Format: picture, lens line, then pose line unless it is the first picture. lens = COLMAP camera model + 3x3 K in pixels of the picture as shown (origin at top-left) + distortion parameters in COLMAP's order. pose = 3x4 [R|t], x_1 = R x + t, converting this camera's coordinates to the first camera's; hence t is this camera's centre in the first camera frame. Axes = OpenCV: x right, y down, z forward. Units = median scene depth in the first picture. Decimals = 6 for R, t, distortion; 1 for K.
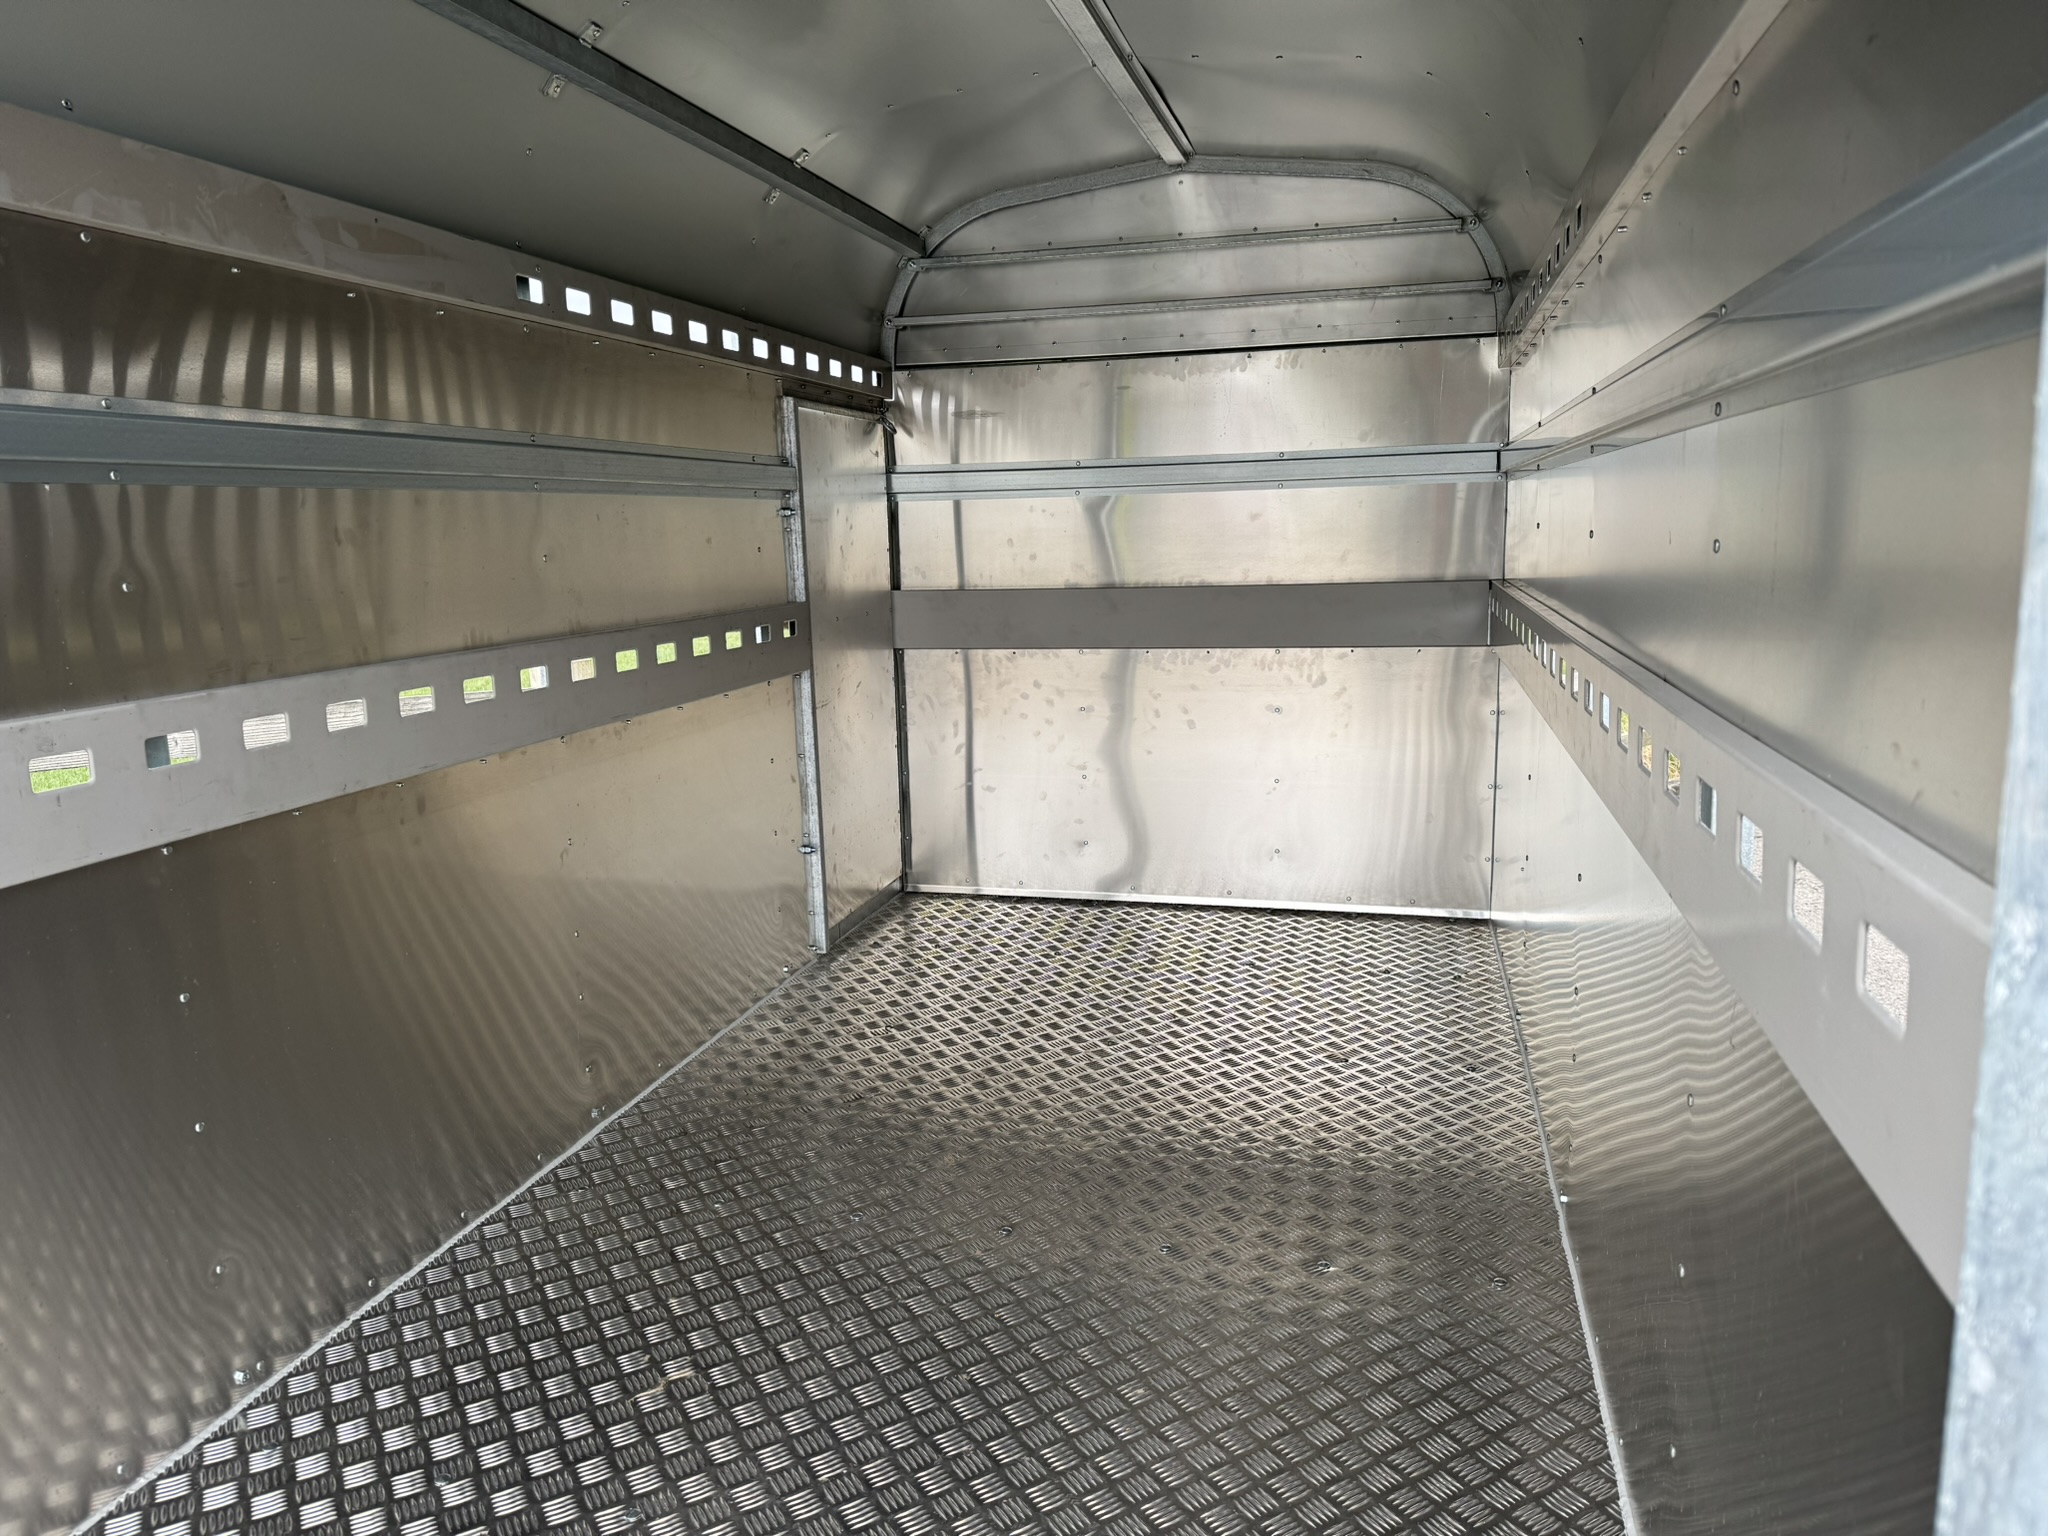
lens RADIAL K [[1438.4, 0, 1020.8], [0, 1438.4, 770.2], [0, 0, 1]] dist [0.053696, 0.000419]
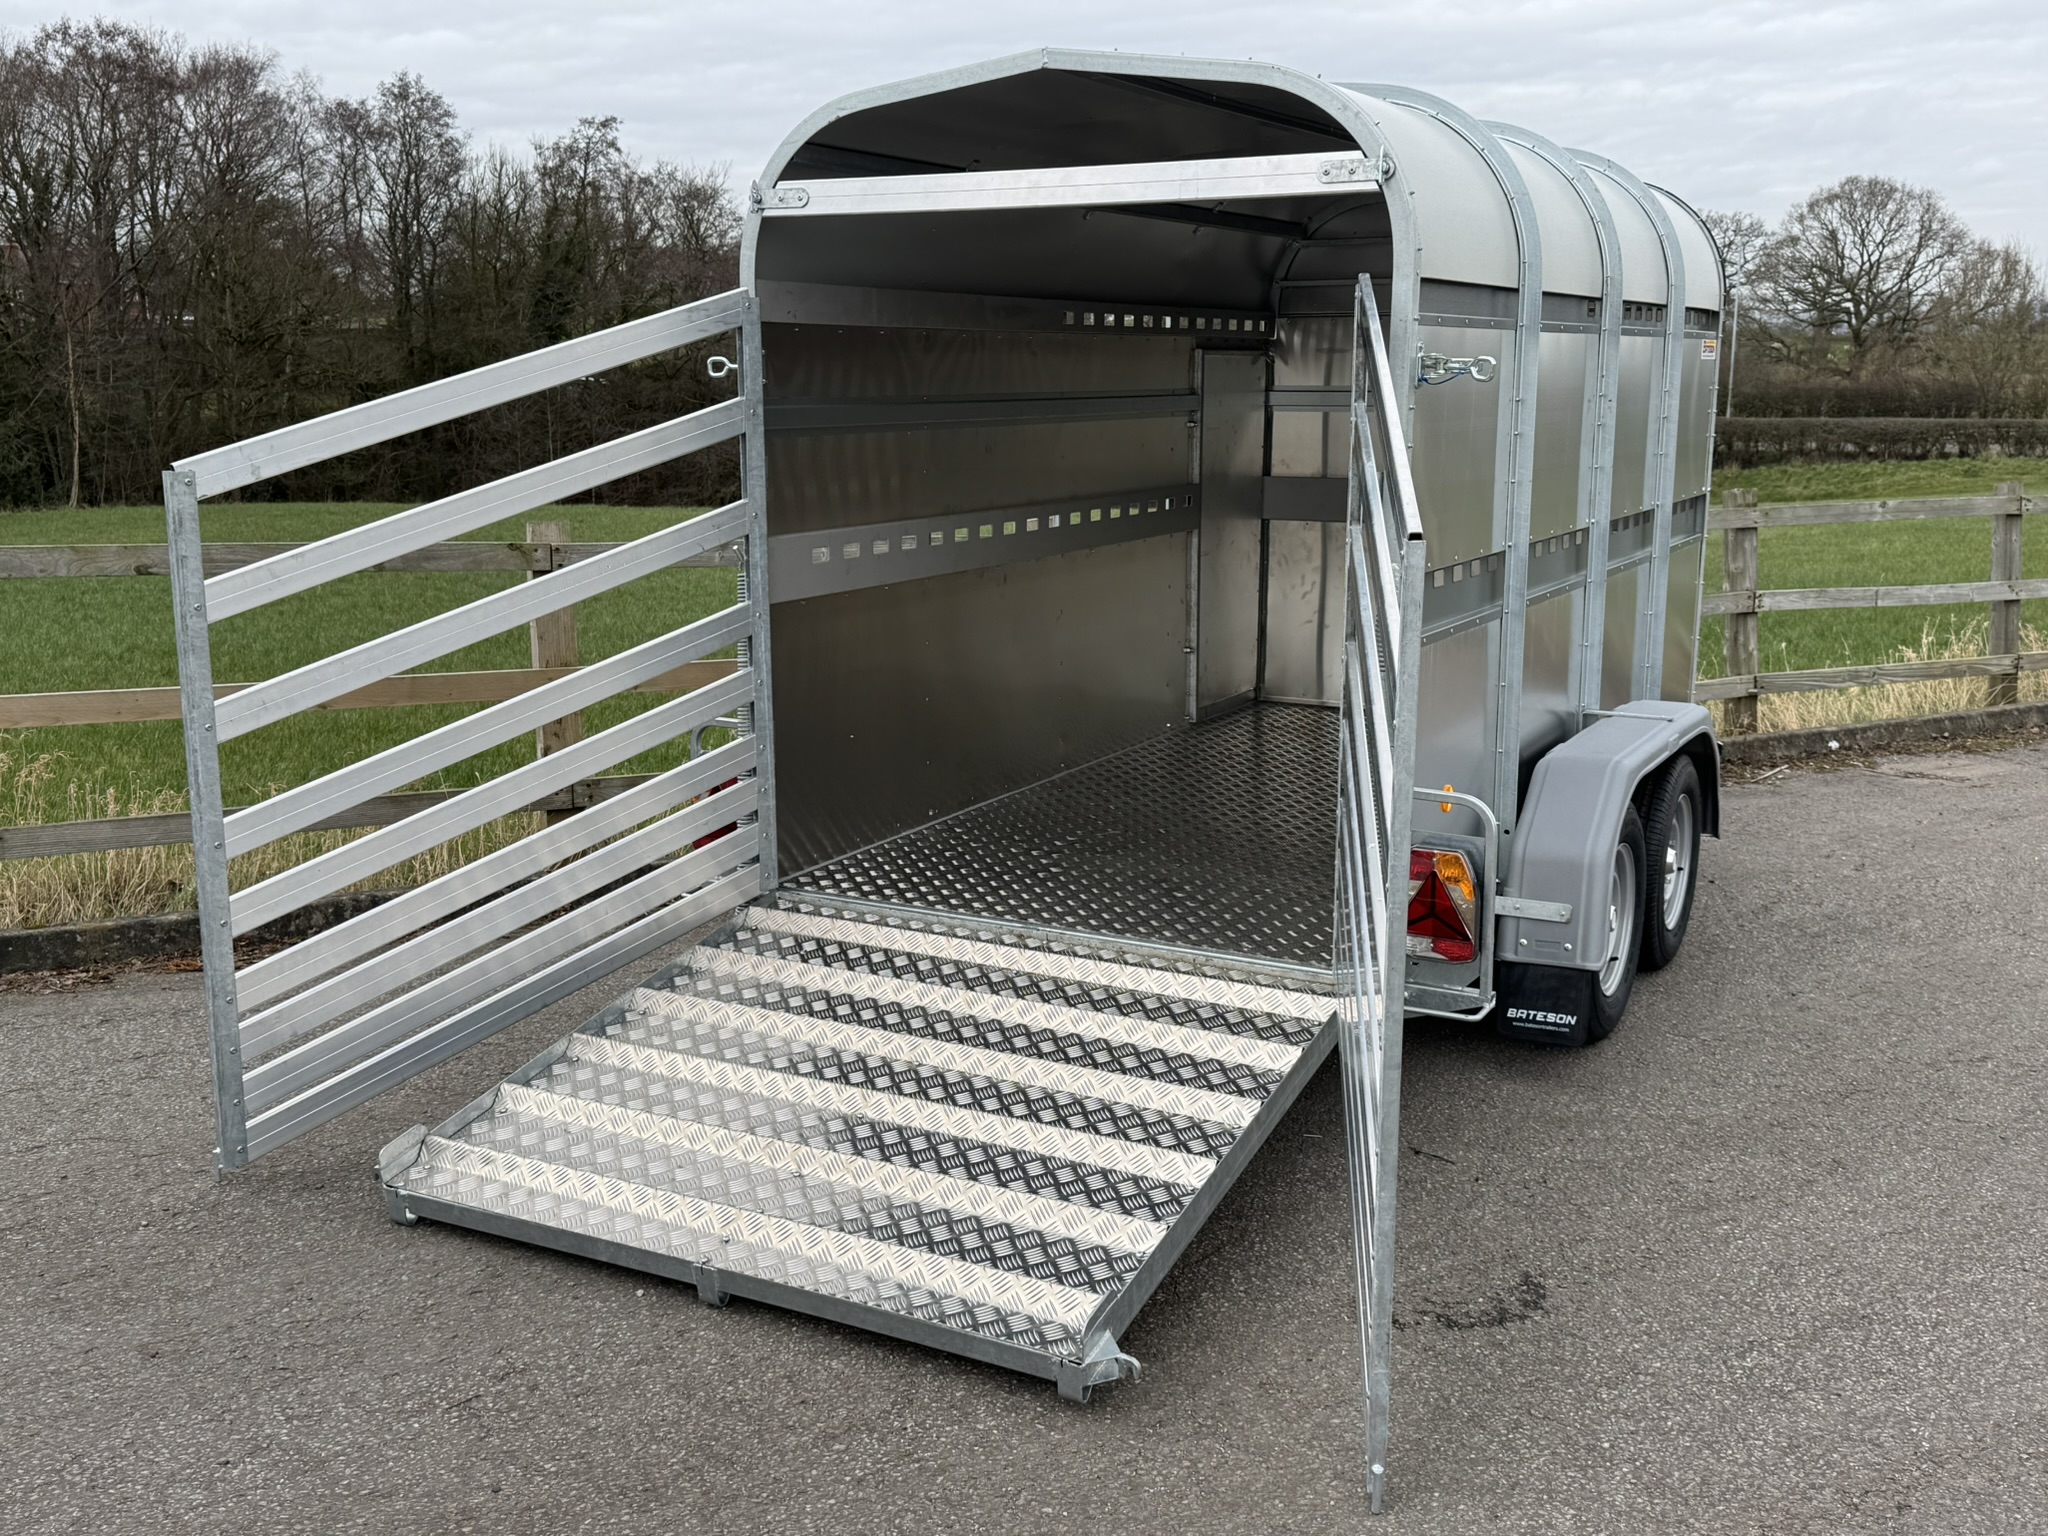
lens RADIAL K [[2078.9, 0, 1003.6], [0, 2078.9, 740.0], [0, 0, 1]] dist [0.059797, 0.000000]
pose [[0.968037, 0.076225, -0.238945, 0.185331], [-0.072872, 0.997080, 0.022850, 0.110649], [0.239989, -0.004707, 0.970764, -1.117401]]
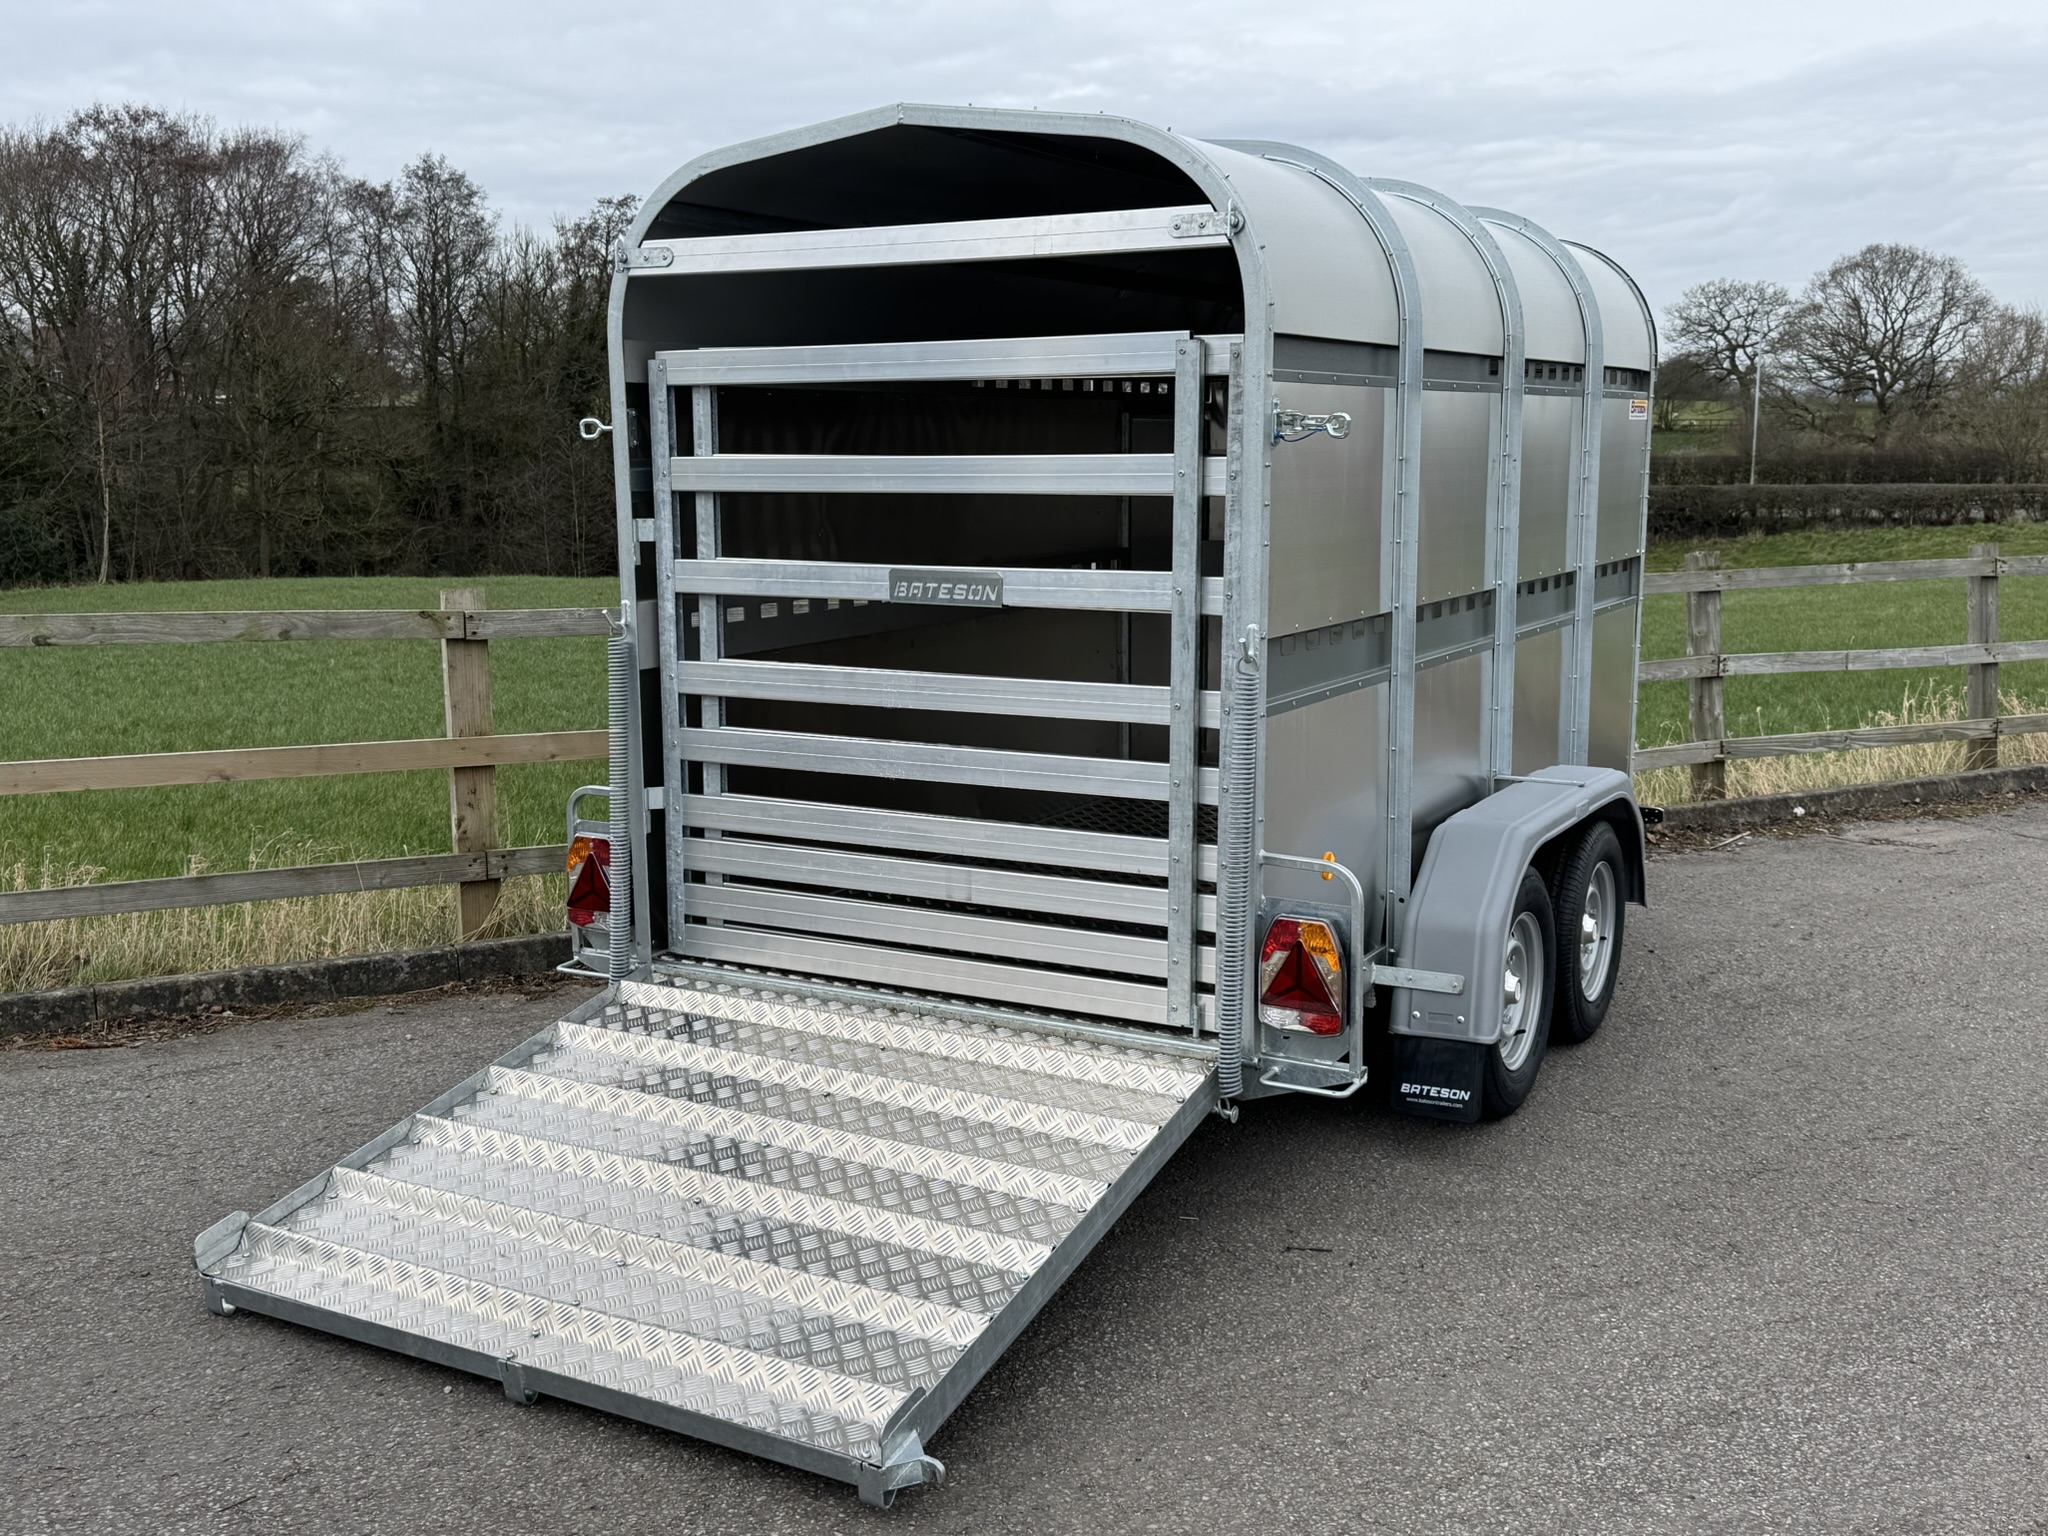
lens RADIAL K [[2078.9, 0, 1001.9], [0, 2078.9, 730.9], [0, 0, 1]] dist [0.059797, 0.000000]
pose [[0.964777, 0.063219, -0.255359, 0.273573], [-0.068951, 0.997528, -0.013548, 0.105350], [0.253871, 0.030678, 0.966751, -1.057326]]
